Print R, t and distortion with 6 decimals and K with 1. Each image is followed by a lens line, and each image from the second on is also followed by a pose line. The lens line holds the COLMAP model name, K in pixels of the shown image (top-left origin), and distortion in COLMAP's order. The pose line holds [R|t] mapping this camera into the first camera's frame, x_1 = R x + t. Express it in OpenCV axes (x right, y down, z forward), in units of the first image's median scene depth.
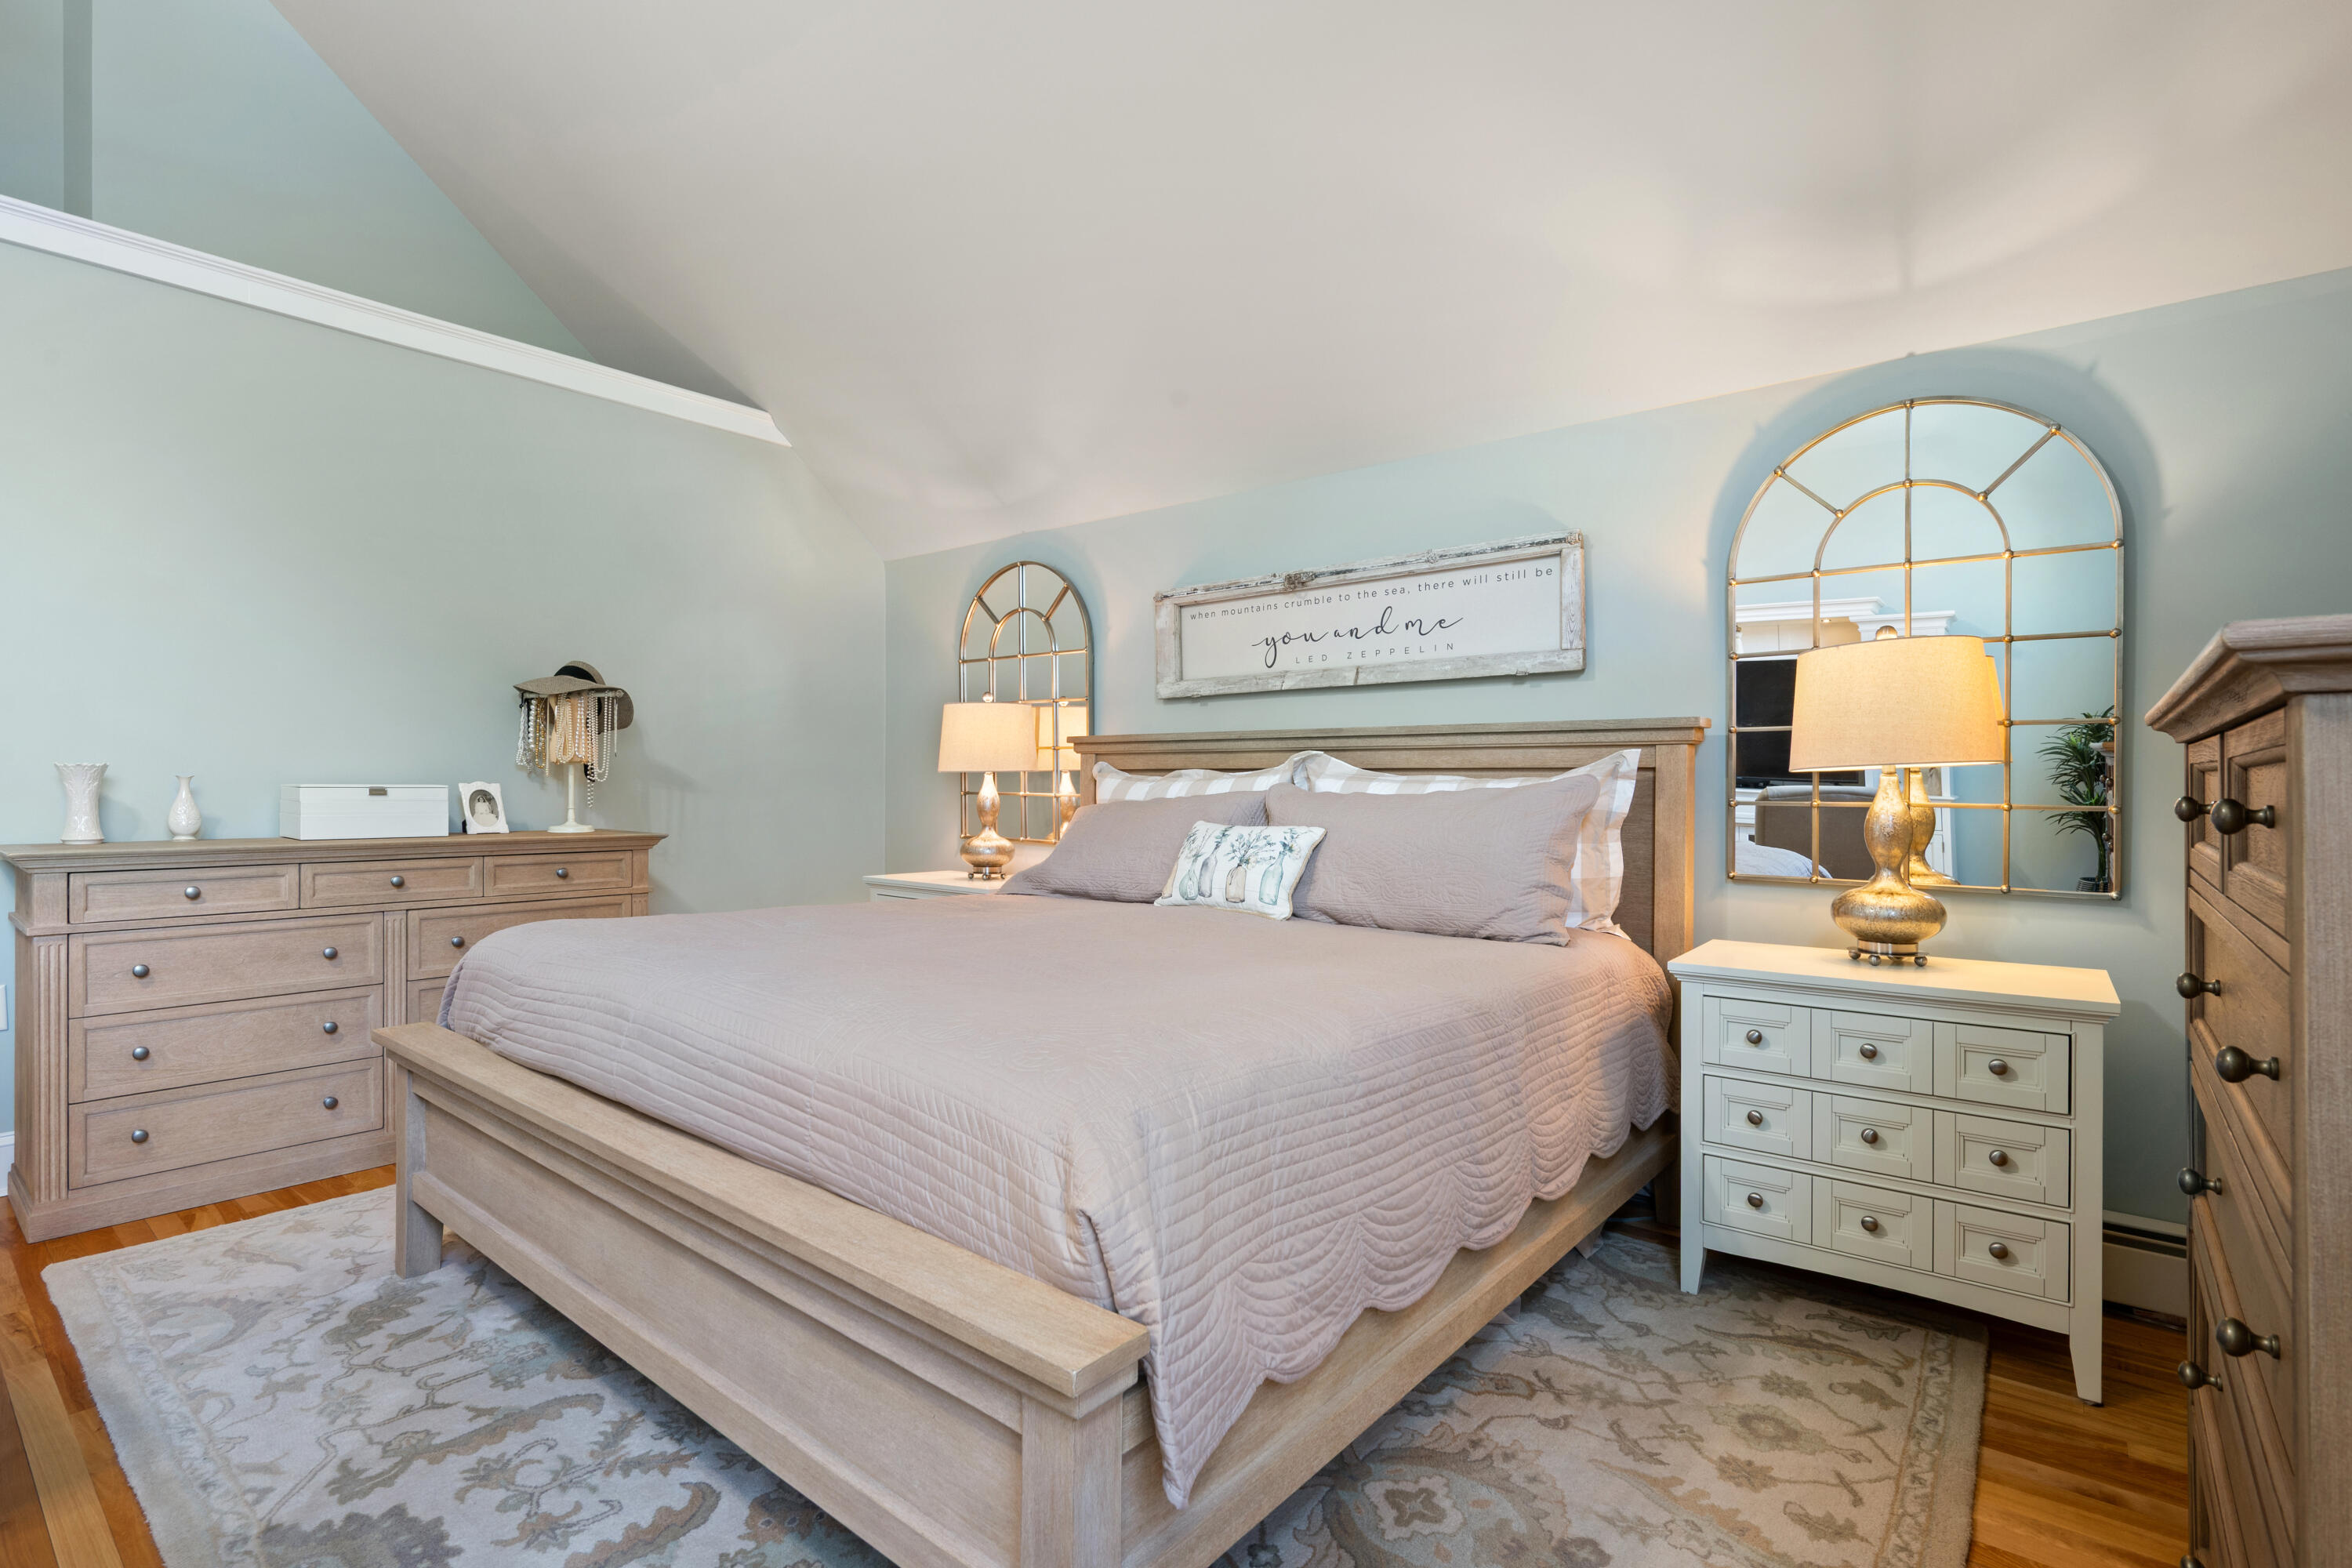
lens RADIAL K [[1103.1, 0, 1181.9], [0, 1103.1, 786.0], [0, 0, 1]] dist [0.001254, -0.000384]
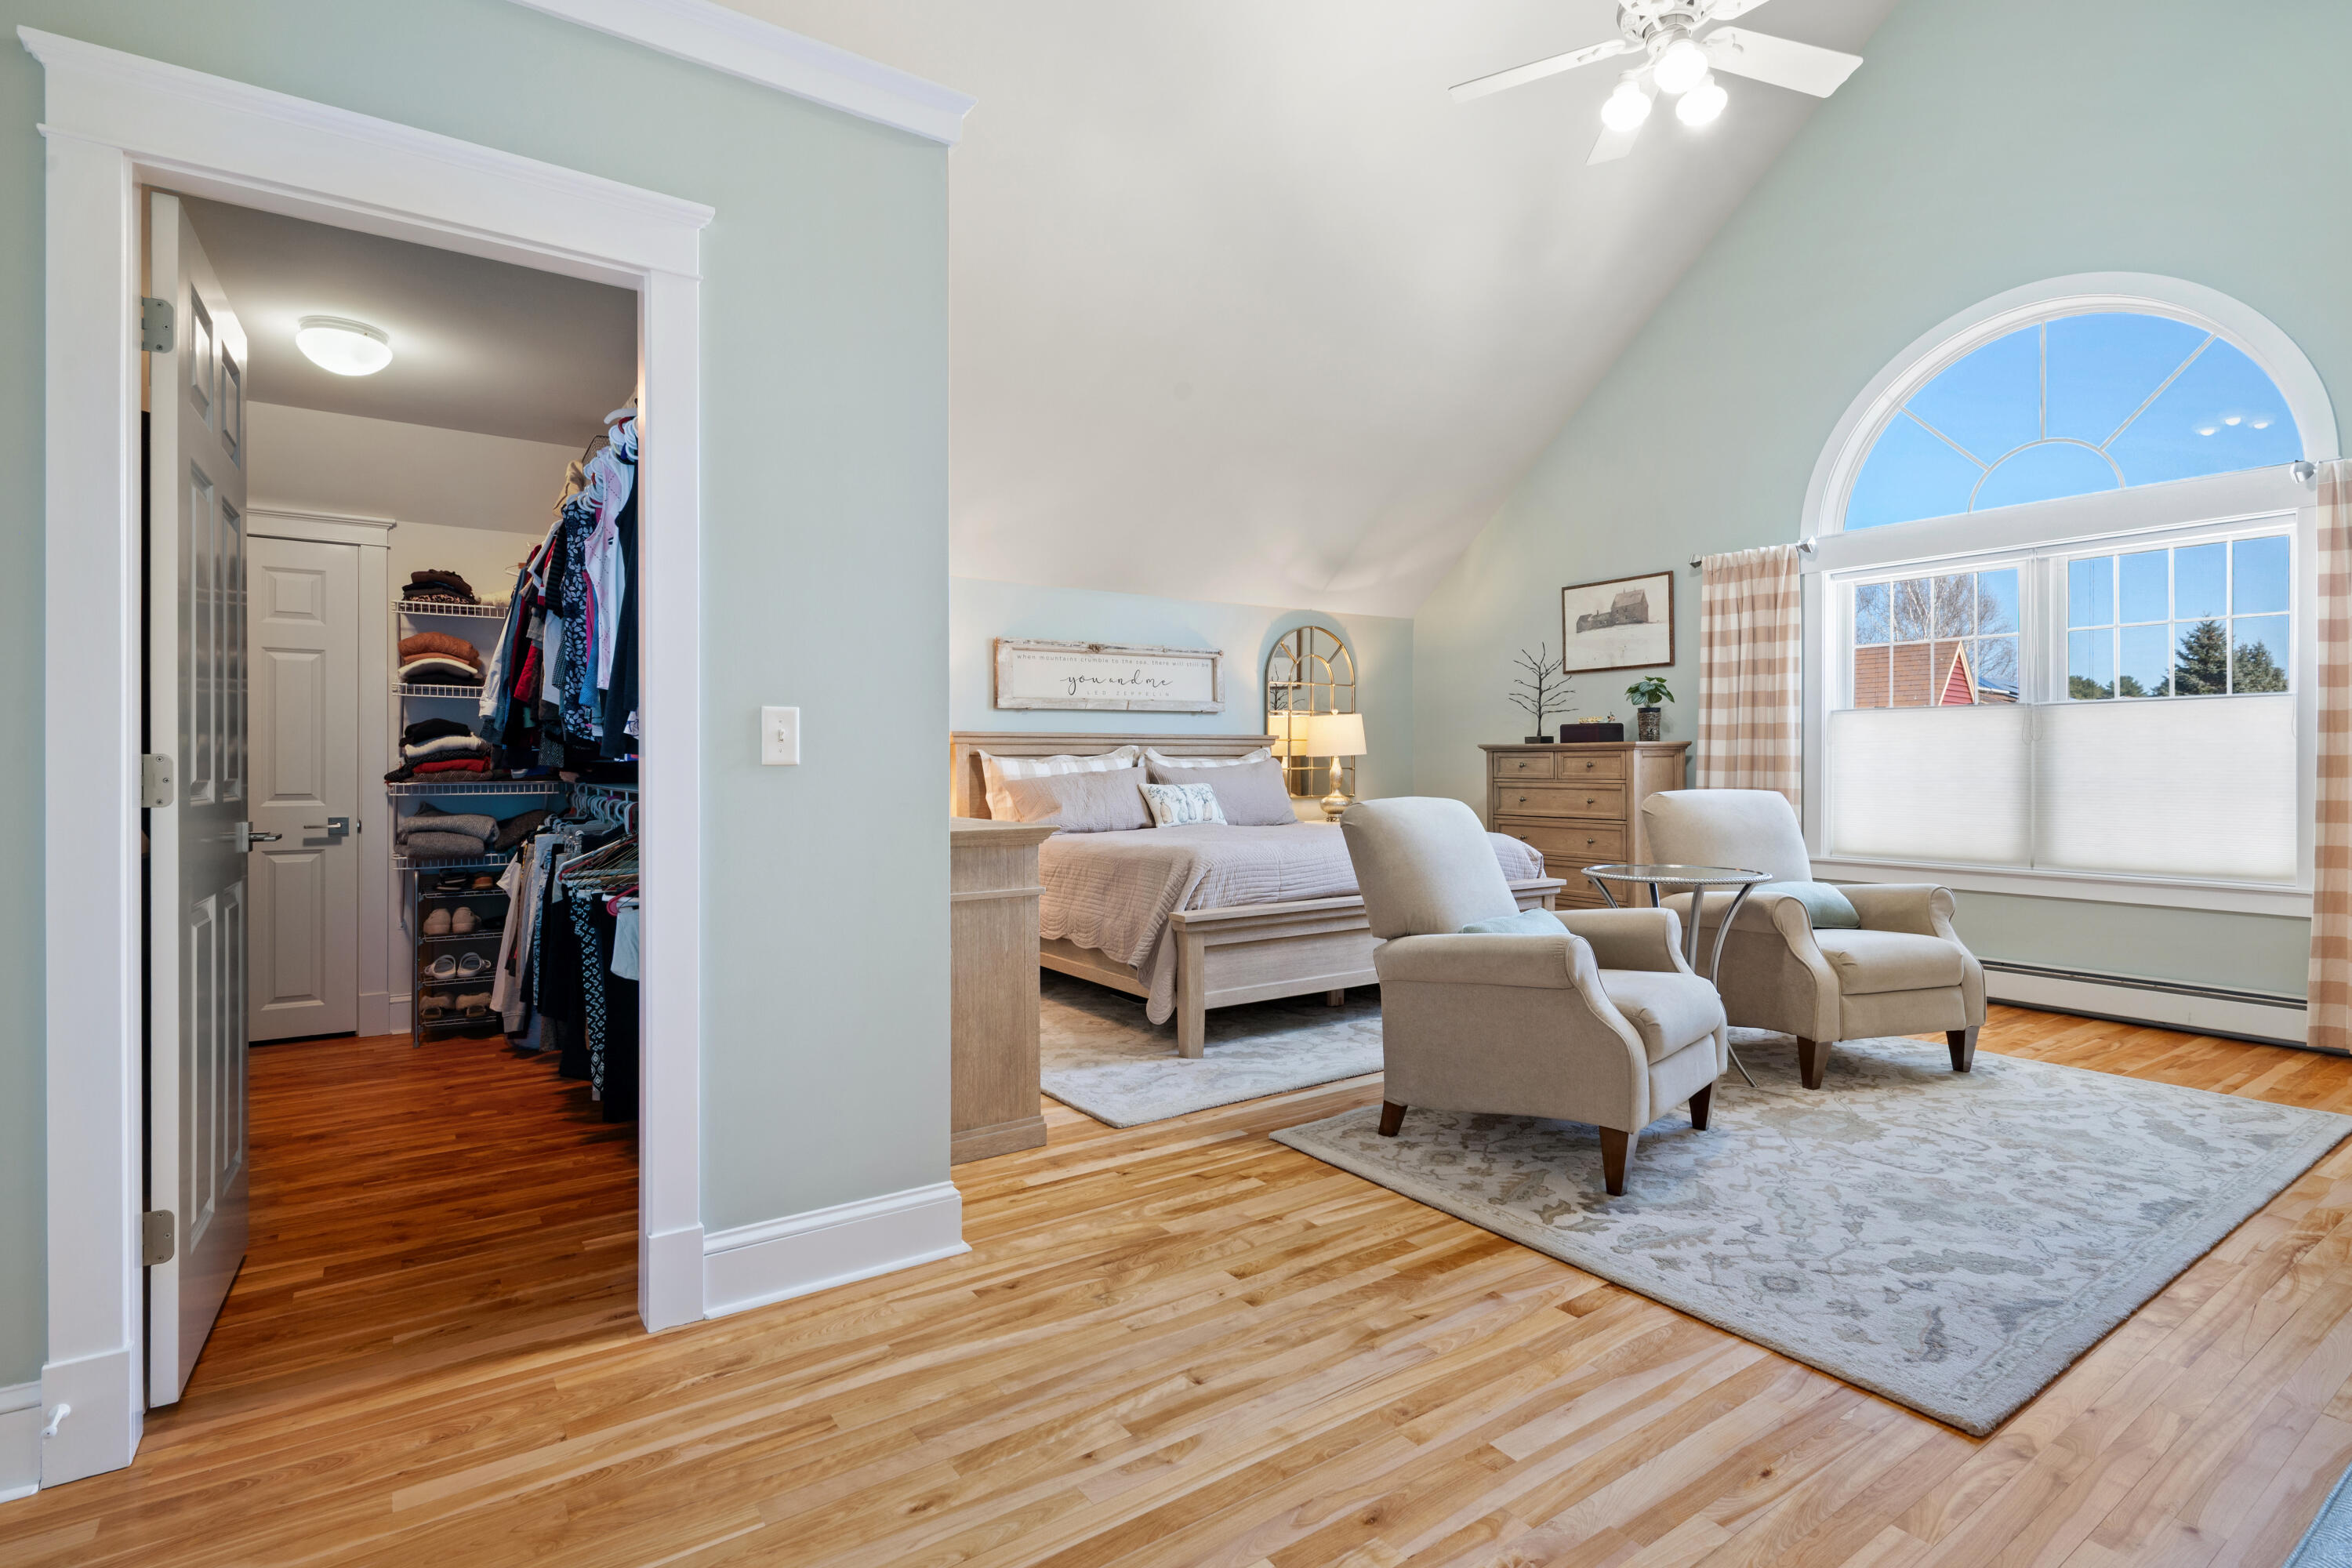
lens RADIAL K [[1134.5, 0, 1193.9], [0, 1134.5, 772.9], [0, 0, 1]] dist [-0.001573, 0.000708]
pose [[0.270234, -0.015196, 0.962675, -1.817467], [0.008785, 0.999873, 0.013317, -0.010693], [-0.962754, 0.004859, 0.270334, 0.410930]]
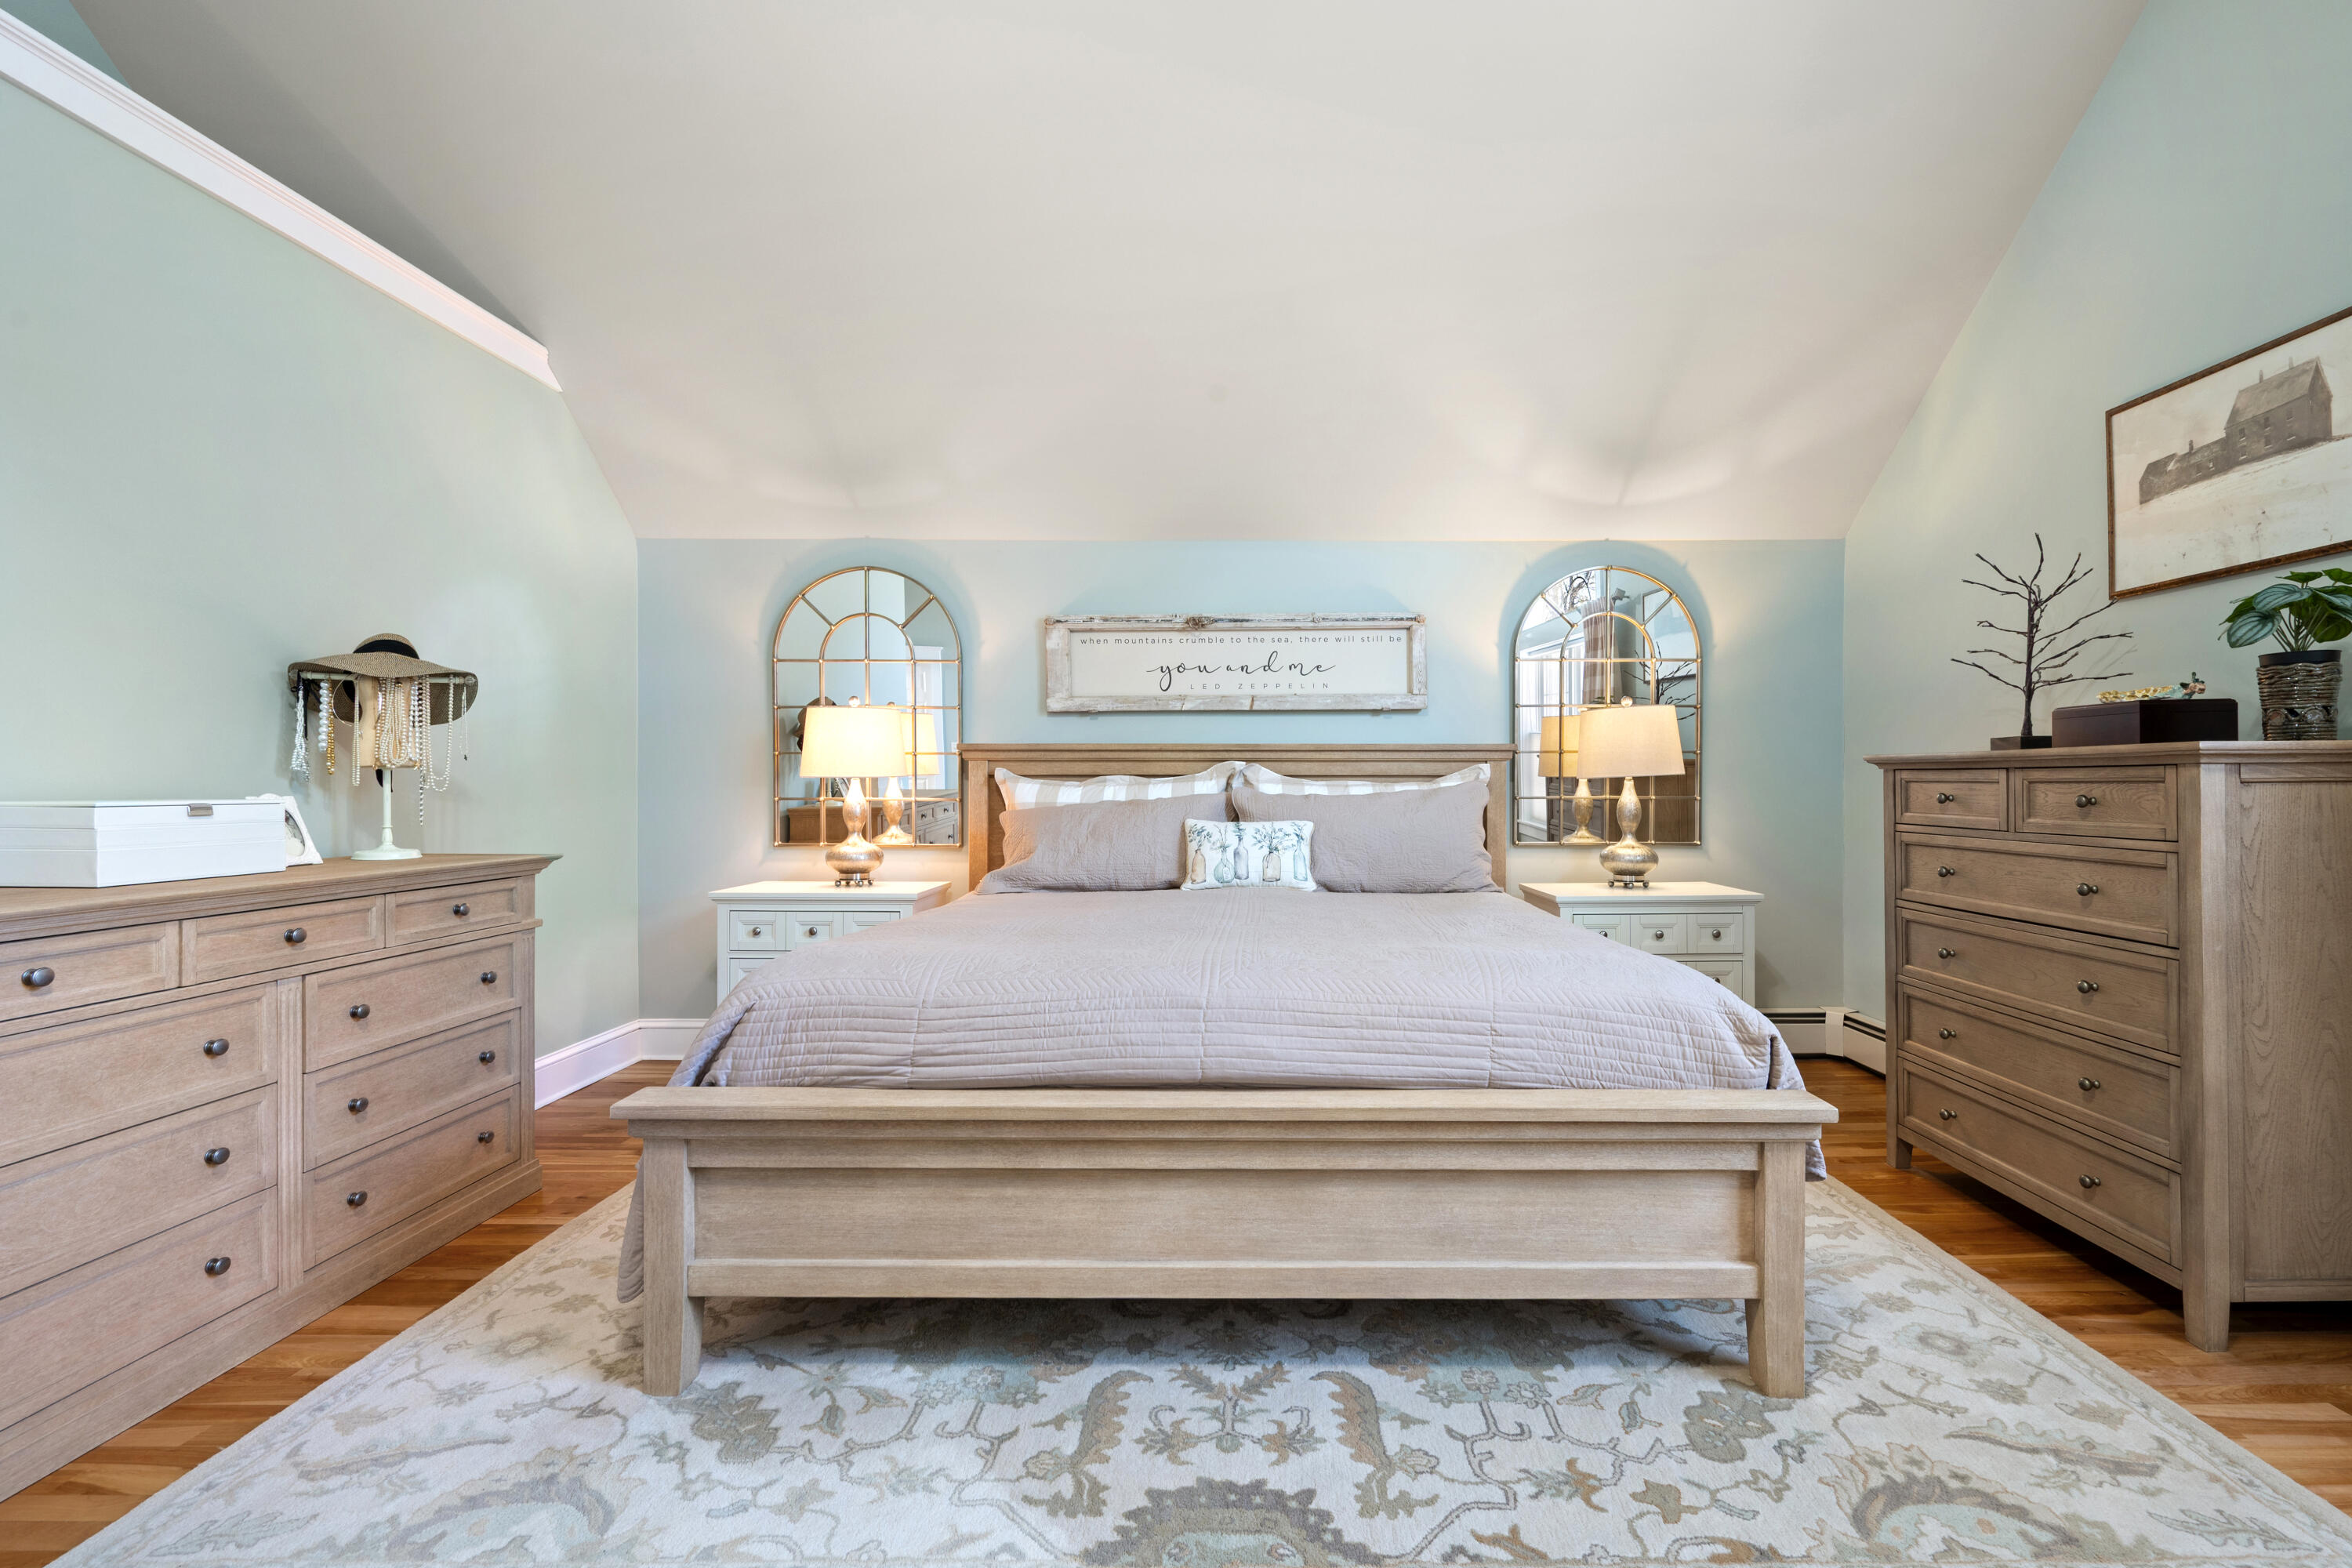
lens RADIAL K [[1012.1, 0, 1245.7], [0, 1012.1, 781.5], [0, 0, 1]] dist [0.000367, 0.000273]
pose [[0.771926, -0.004959, 0.635693, -0.653451], [0.005801, 0.999983, 0.000757, -0.010192], [-0.635686, 0.003104, 0.771942, 0.105061]]
